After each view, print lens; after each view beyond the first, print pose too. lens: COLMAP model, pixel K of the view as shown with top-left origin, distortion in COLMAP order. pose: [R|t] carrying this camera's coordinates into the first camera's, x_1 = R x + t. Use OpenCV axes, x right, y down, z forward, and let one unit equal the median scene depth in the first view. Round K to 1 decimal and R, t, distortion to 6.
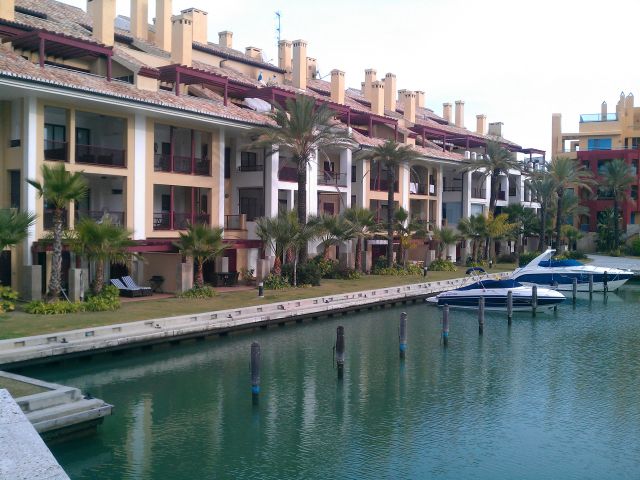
lens RADIAL K [[710.8, 0, 319.4], [0, 710.8, 238.3], [0, 0, 1]] dist [0.013205, 0.000000]
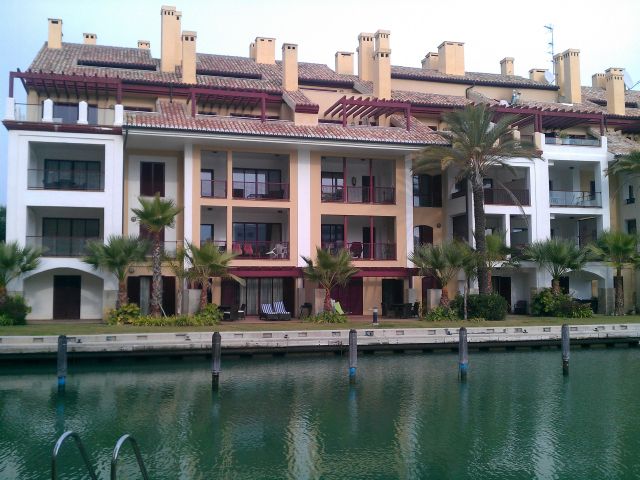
lens RADIAL K [[710.8, 0, 319.7], [0, 710.8, 240.3], [0, 0, 1]] dist [0.013205, 0.000000]
pose [[0.783094, -0.051918, -0.619732, 0.364297], [-0.000335, 0.996474, -0.083902, 0.042525], [0.621903, 0.065910, 0.780316, 0.183073]]
